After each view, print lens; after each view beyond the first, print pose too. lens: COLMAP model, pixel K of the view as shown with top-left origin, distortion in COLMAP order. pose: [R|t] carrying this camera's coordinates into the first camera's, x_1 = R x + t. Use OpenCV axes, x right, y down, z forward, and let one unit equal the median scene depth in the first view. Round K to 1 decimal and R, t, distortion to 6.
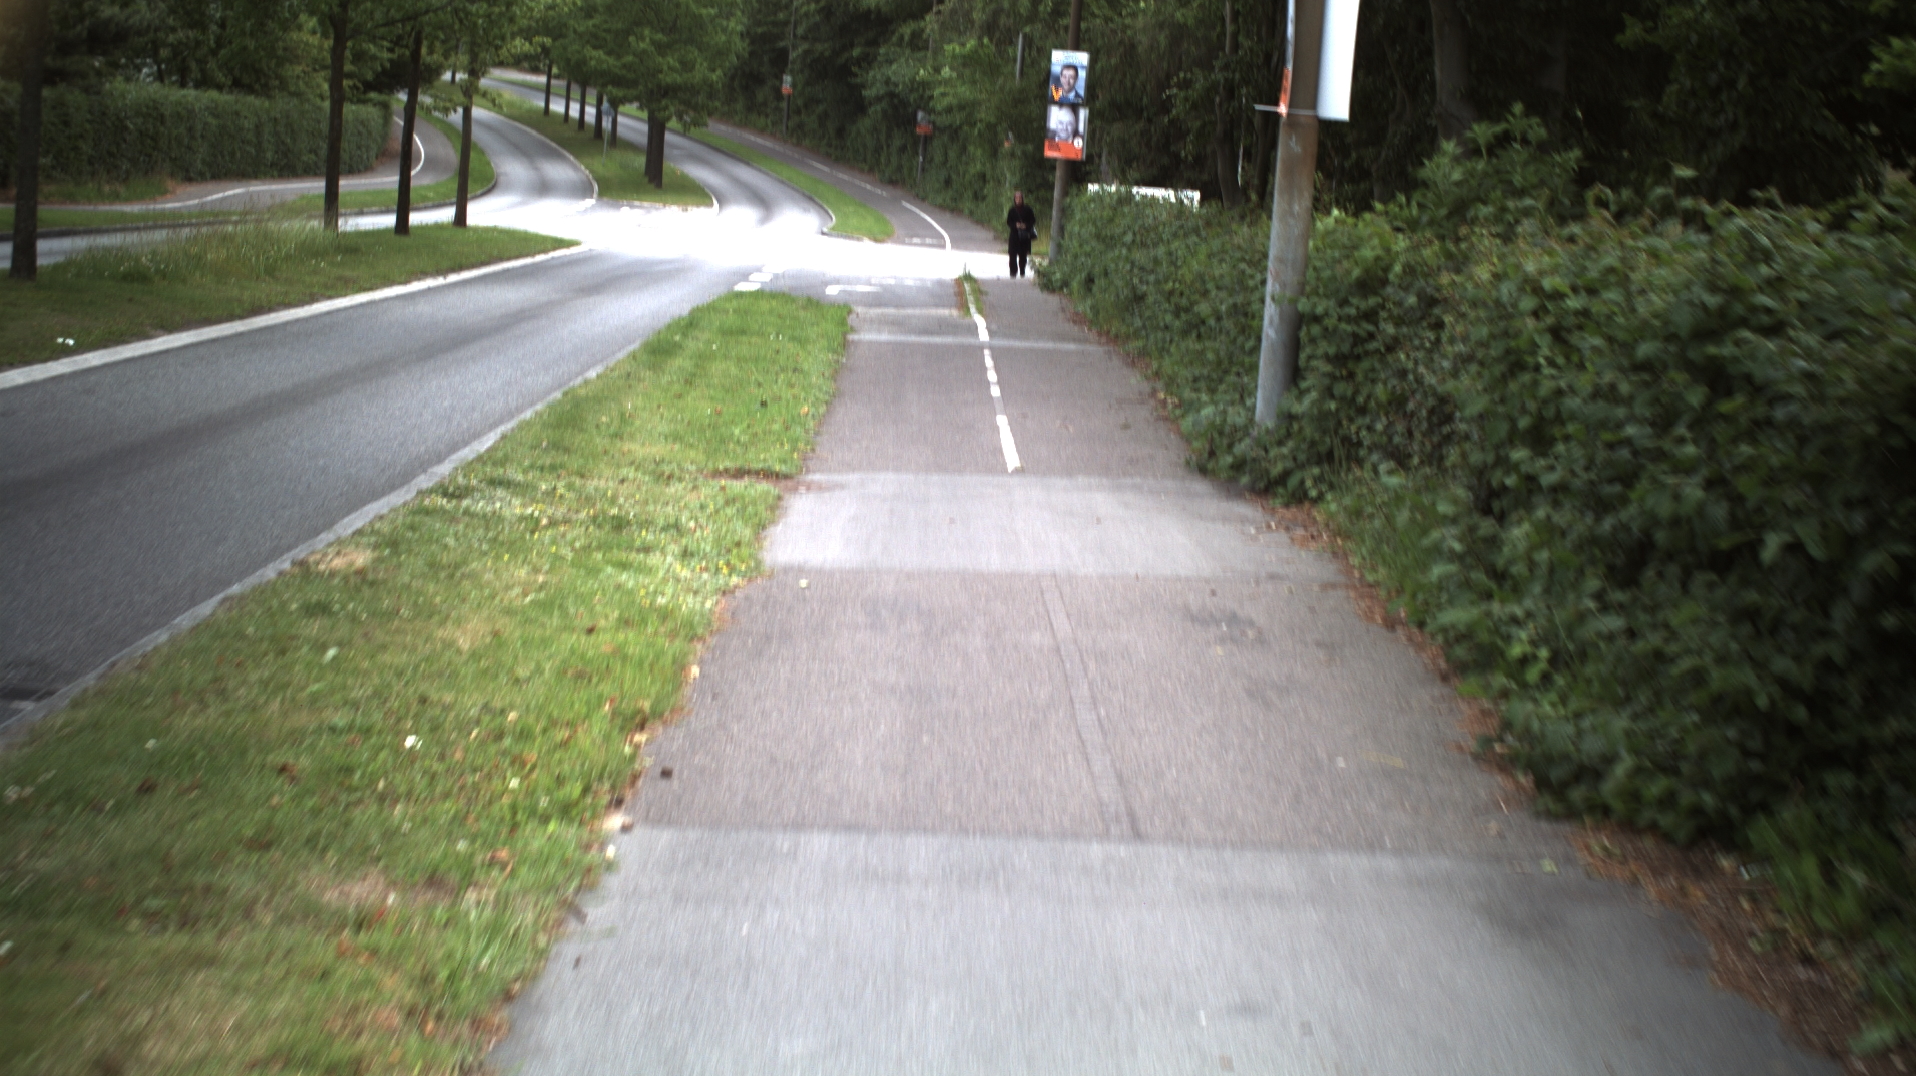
lens RADIAL K [[3374.8, 0, 958.0], [0, 3374.8, 538.0], [0, 0, 1]] dist [-0.275125, 0.358413]
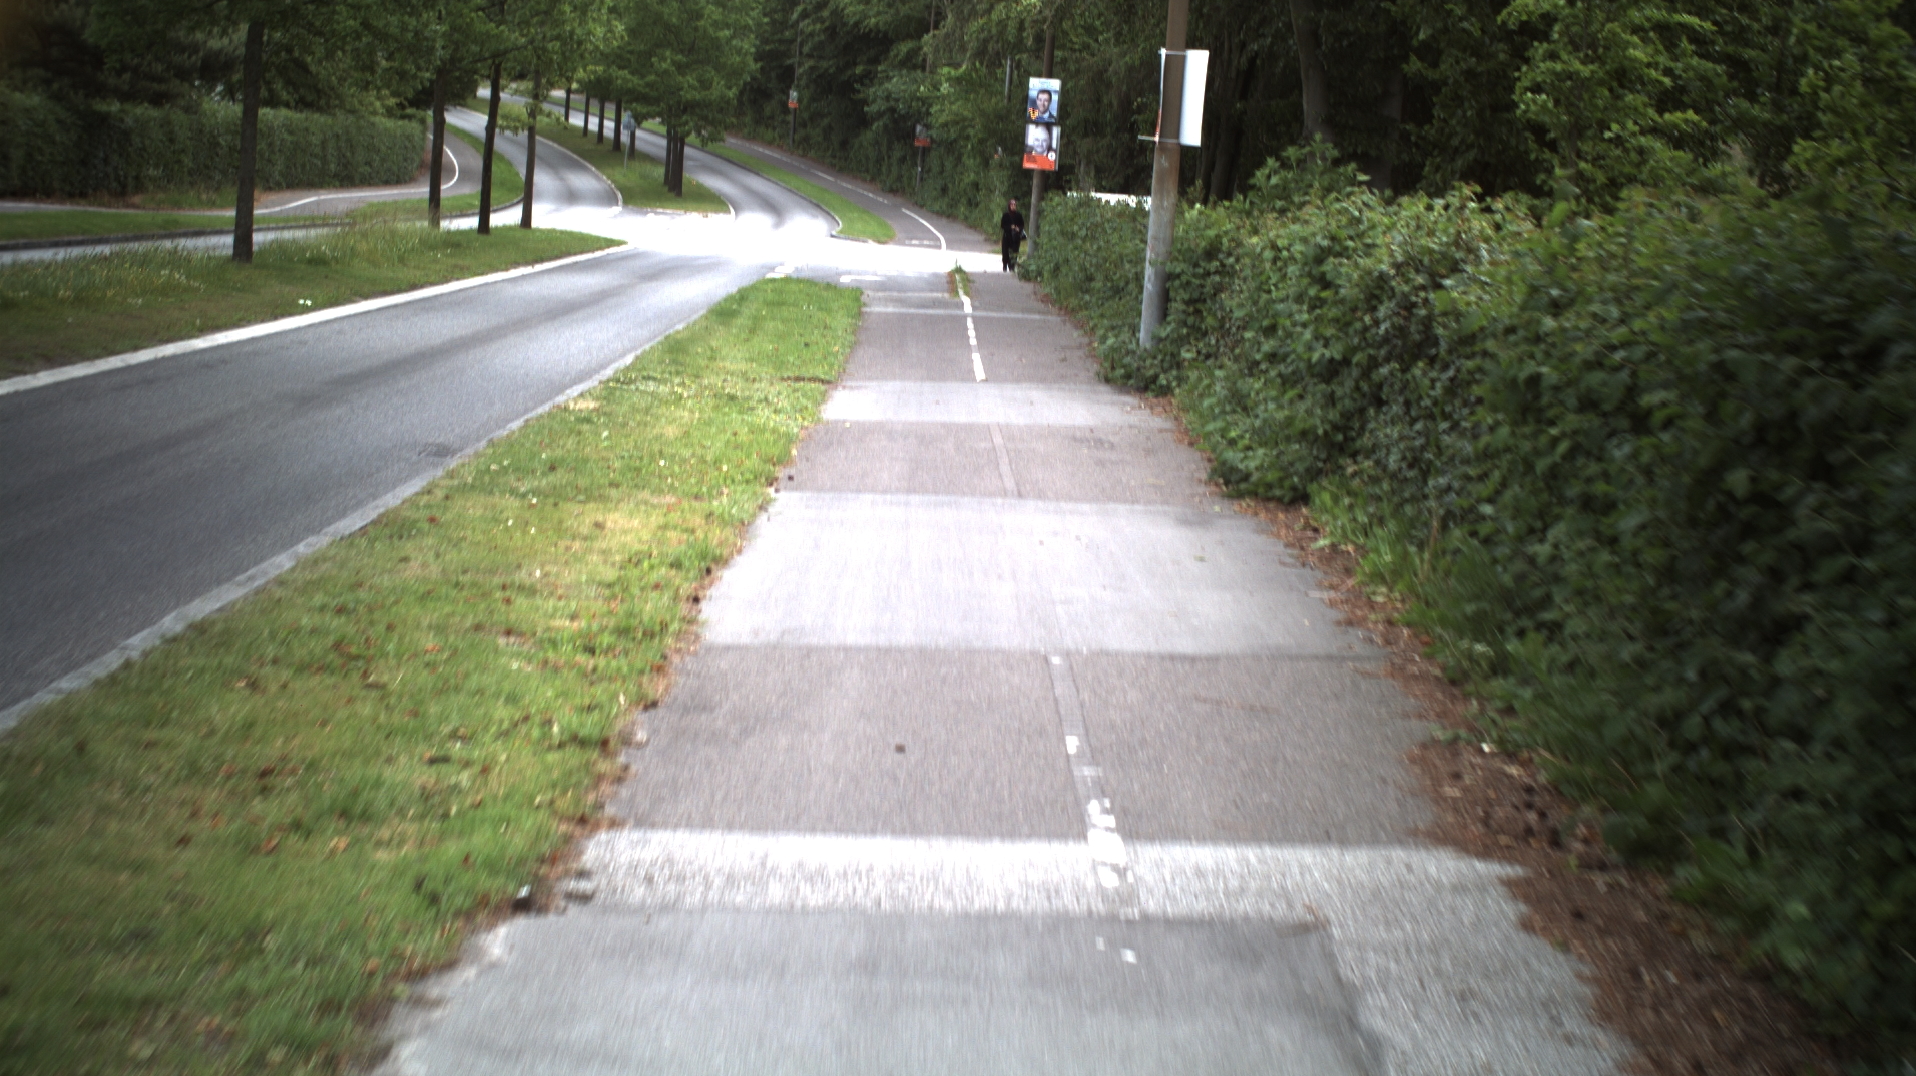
lens RADIAL K [[3374.8, 0, 958.0], [0, 3374.8, 538.0], [0, 0, 1]] dist [-0.275125, 0.358413]
pose [[0.999998, -0.002204, 0.000026, 0.002417], [0.002204, 0.999994, -0.002789, 0.020105], [-0.000020, 0.002789, 0.999996, -0.183145]]
